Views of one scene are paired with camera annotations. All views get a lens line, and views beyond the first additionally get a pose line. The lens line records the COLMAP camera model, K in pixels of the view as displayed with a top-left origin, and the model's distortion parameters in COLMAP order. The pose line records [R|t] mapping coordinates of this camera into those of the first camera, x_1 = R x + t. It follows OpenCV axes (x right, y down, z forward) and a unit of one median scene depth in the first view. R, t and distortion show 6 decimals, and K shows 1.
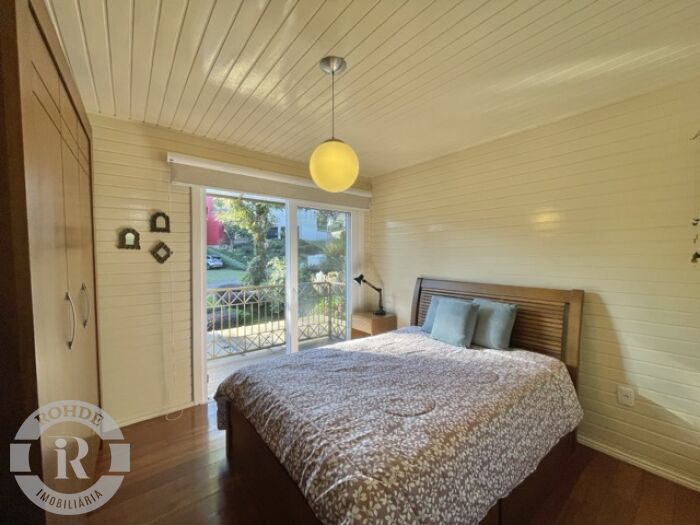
lens RADIAL K [[283.2, 0, 350.0], [0, 283.2, 262.5], [0, 0, 1]] dist [-0.002060, -0.000281]
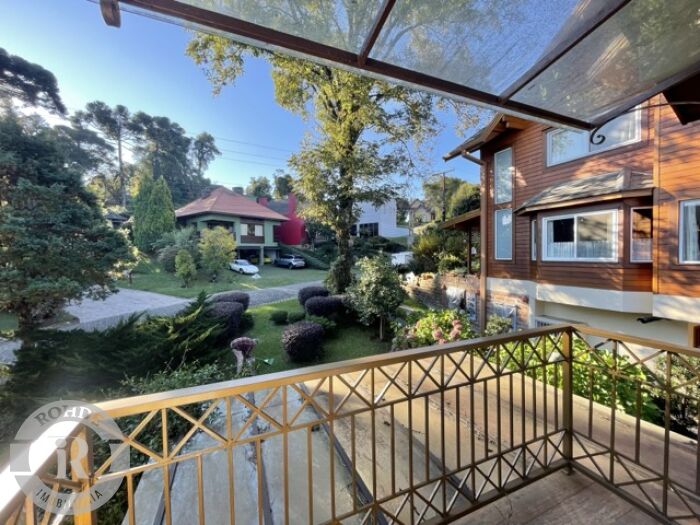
lens RADIAL K [[283.2, 0, 350.0], [0, 283.2, 262.5], [0, 0, 1]] dist [-0.002060, -0.000281]
pose [[0.965223, -0.009207, -0.261266, -0.058541], [0.011470, 0.999909, 0.007138, -0.005282], [0.261176, -0.009887, 0.965241, 0.128078]]
